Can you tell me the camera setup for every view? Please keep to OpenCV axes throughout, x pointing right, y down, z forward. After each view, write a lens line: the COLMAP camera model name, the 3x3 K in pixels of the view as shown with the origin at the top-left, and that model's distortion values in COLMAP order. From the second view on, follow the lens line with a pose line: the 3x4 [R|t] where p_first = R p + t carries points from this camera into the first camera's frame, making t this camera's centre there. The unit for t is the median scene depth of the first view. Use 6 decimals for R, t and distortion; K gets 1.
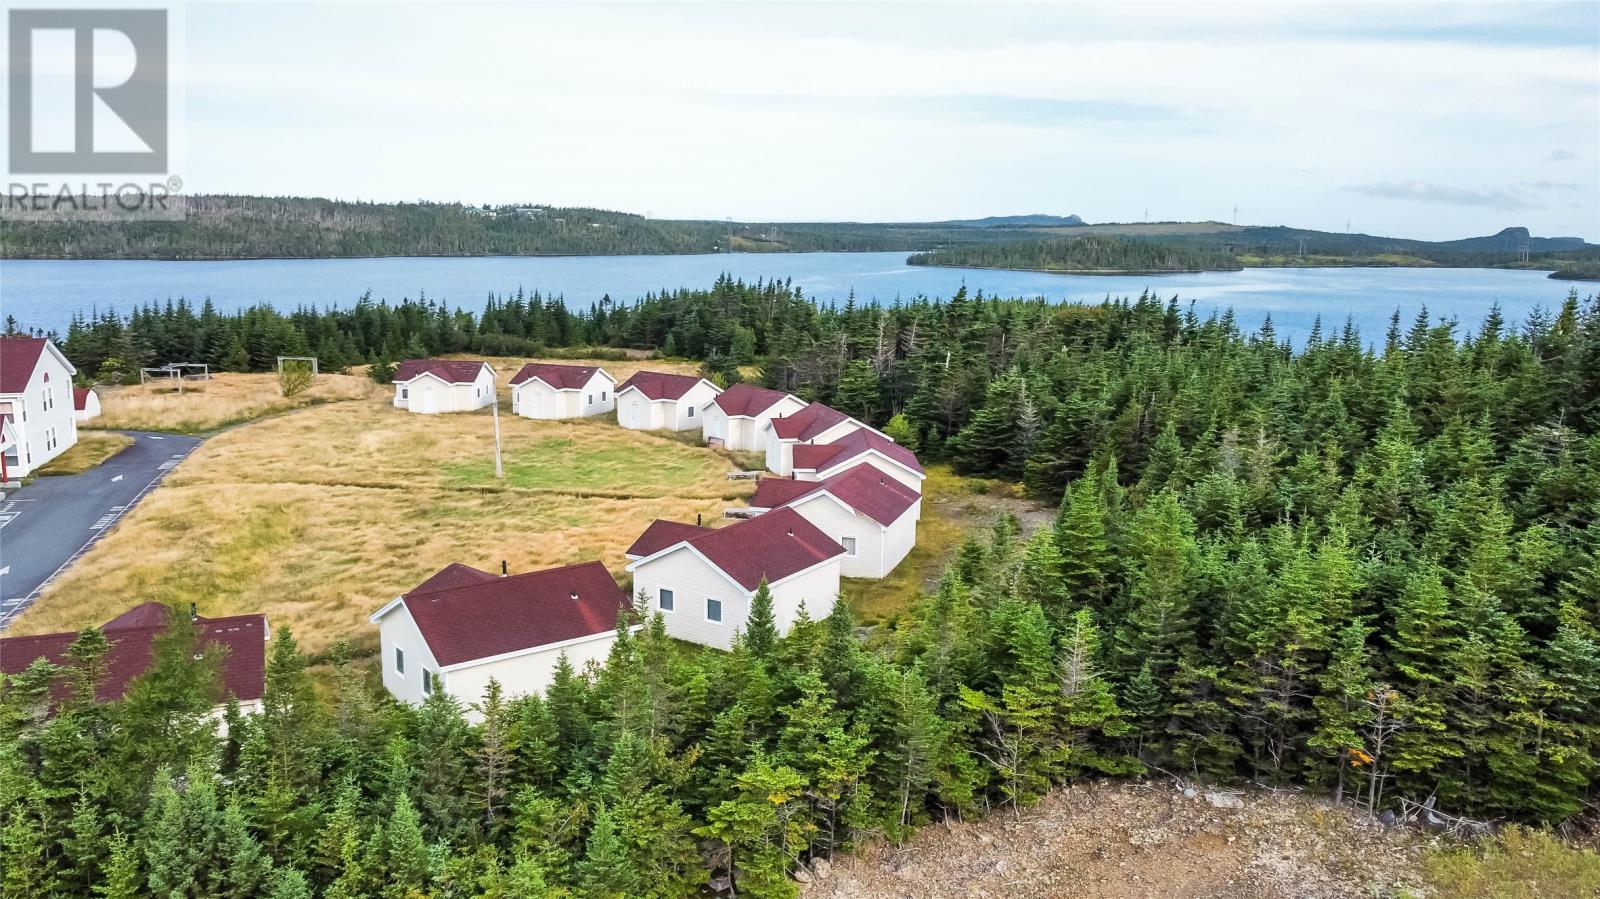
lens RADIAL K [[1214.8, 0, 795.5], [0, 1214.8, 446.8], [0, 0, 1]] dist [-0.005881, -0.000076]
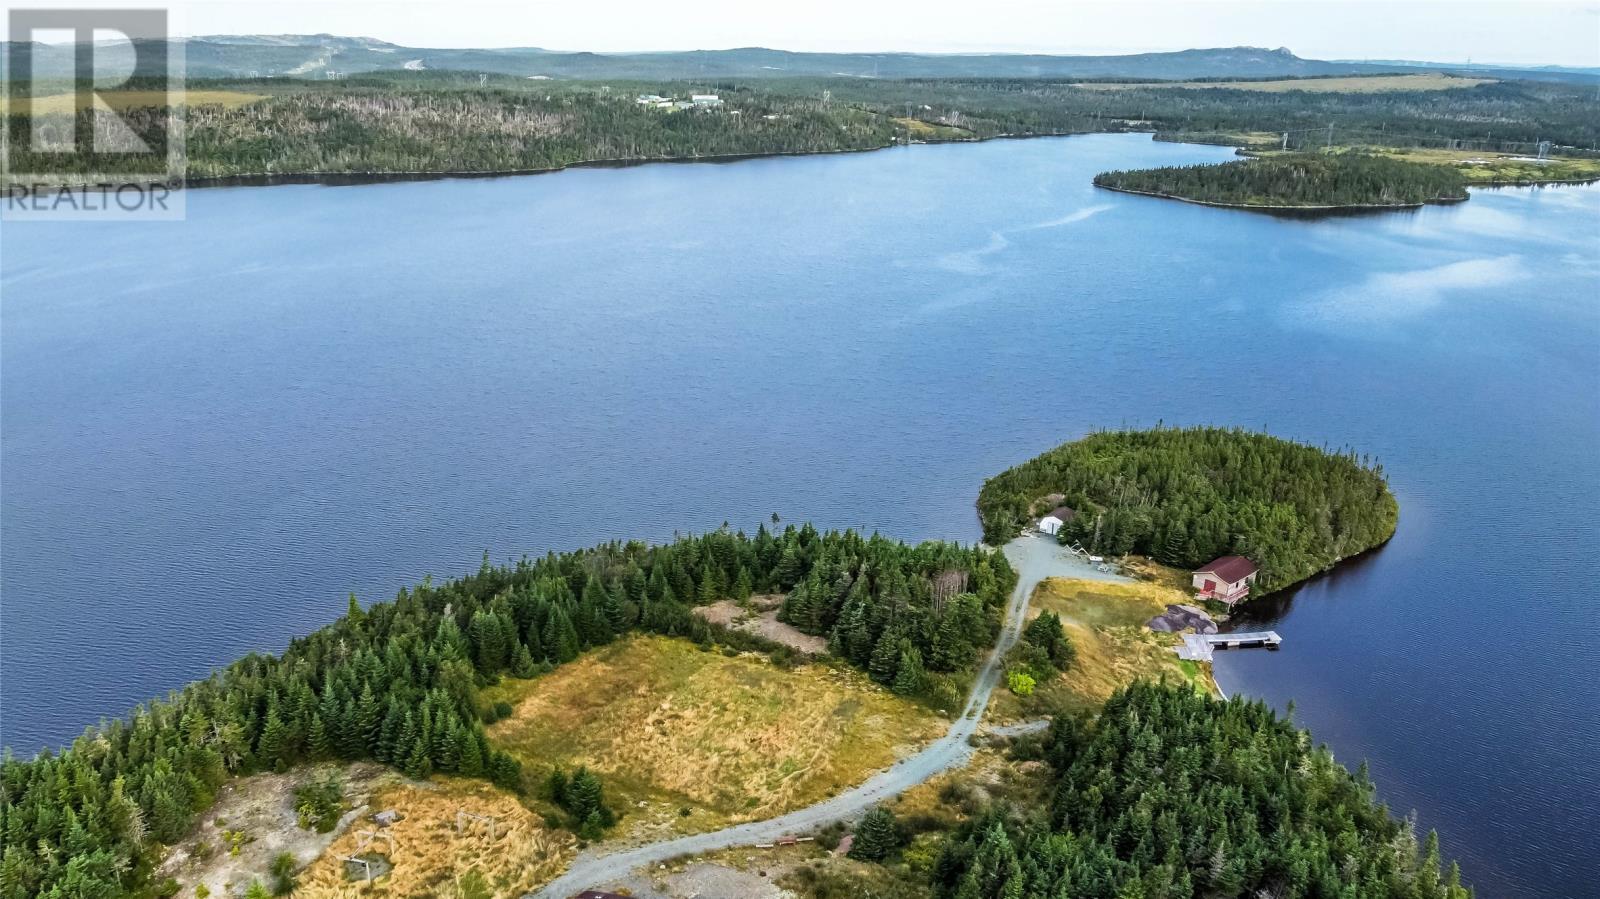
lens RADIAL K [[1214.8, 0, 795.5], [0, 1214.8, 446.8], [0, 0, 1]] dist [-0.005881, -0.000076]
pose [[0.989859, 0.042529, -0.135539, -0.008438], [-0.023526, 0.990036, 0.138832, -0.381352], [0.140093, -0.134236, 0.980997, 0.044544]]
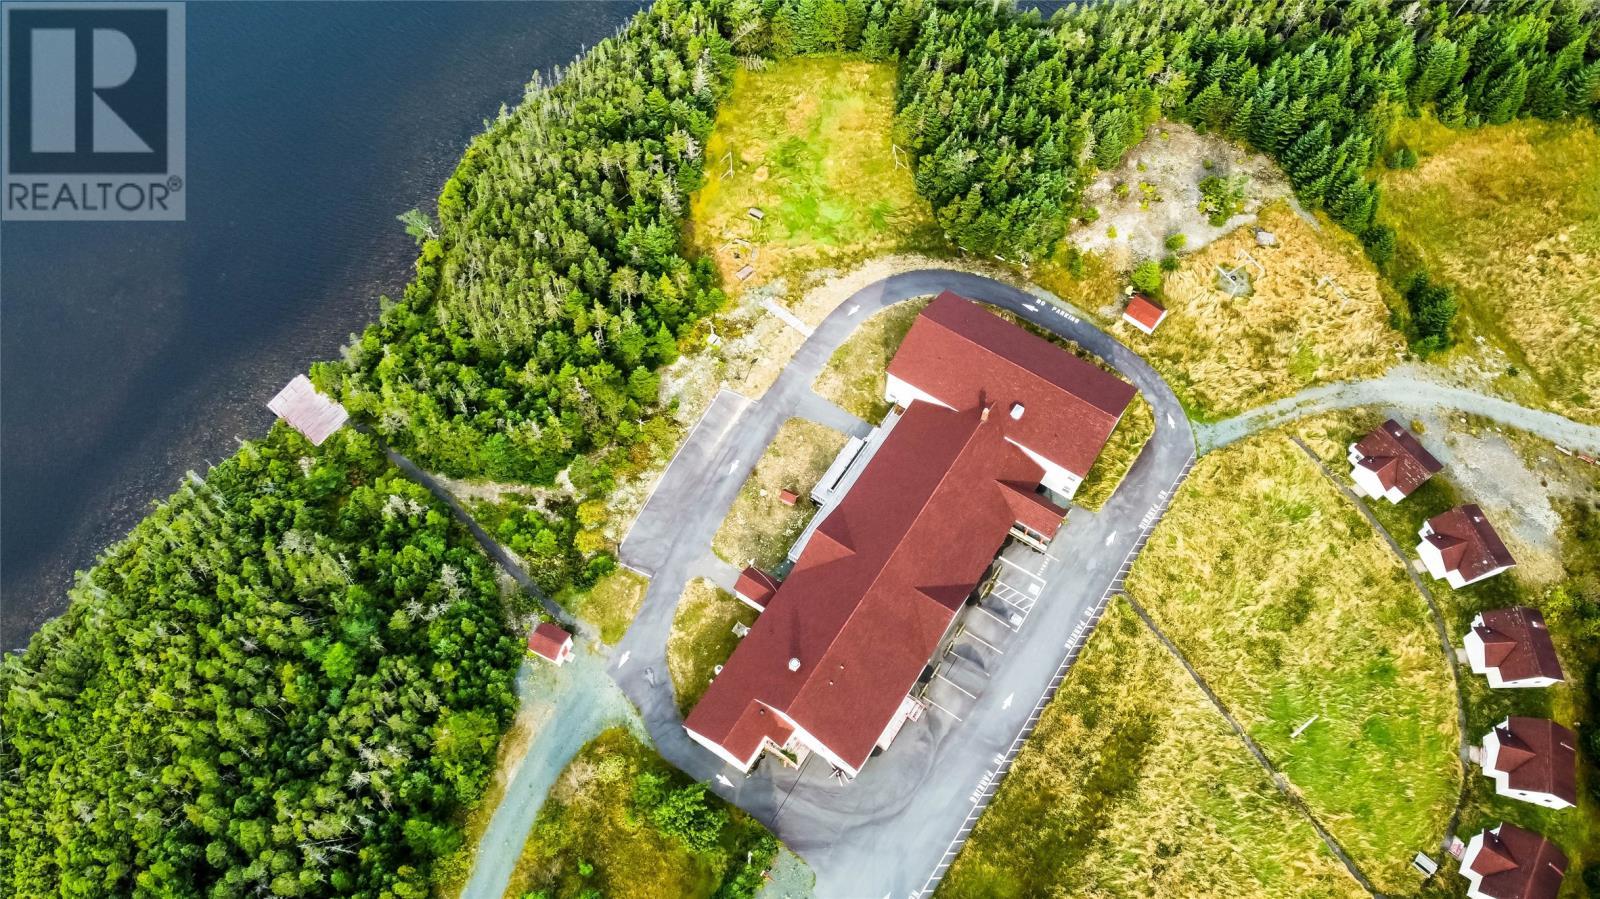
lens RADIAL K [[1214.8, 0, 795.5], [0, 1214.8, 446.8], [0, 0, 1]] dist [-0.005881, -0.000076]
pose [[0.638281, 0.669541, -0.379884, -0.140456], [-0.137763, 0.584864, 0.799347, -0.599285], [0.757376, -0.457874, 0.465546, -0.002914]]
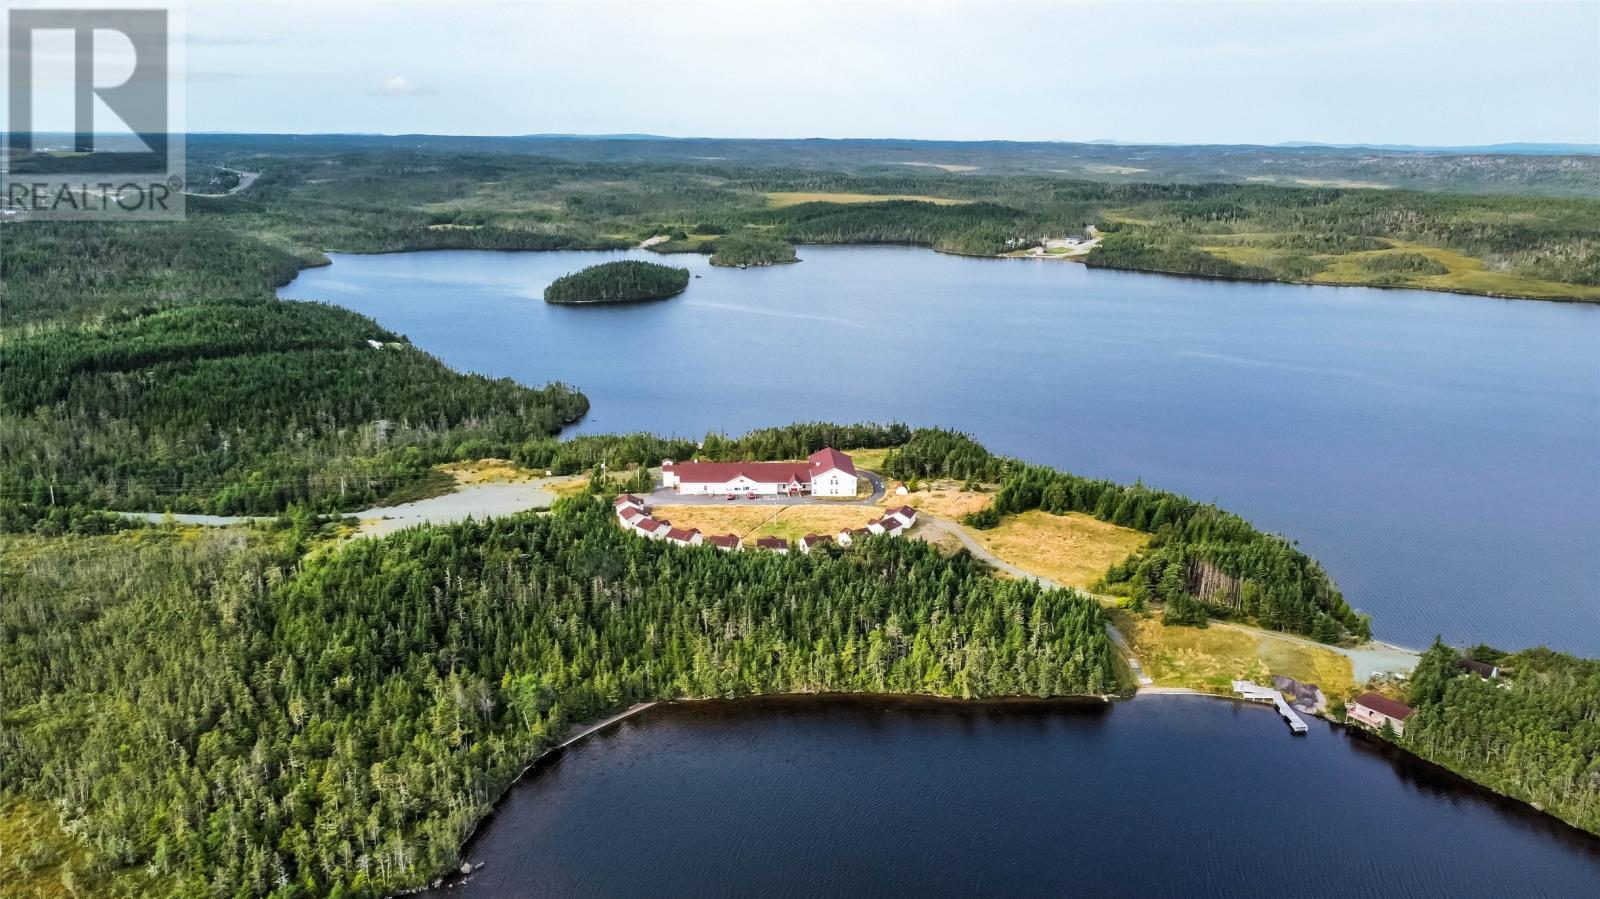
lens RADIAL K [[1214.8, 0, 795.5], [0, 1214.8, 446.8], [0, 0, 1]] dist [-0.005881, -0.000076]
pose [[-0.251799, 0.223693, -0.941572, 1.614121], [-0.185182, 0.943806, 0.273746, -0.622109], [0.949897, 0.243291, -0.196226, 0.825986]]
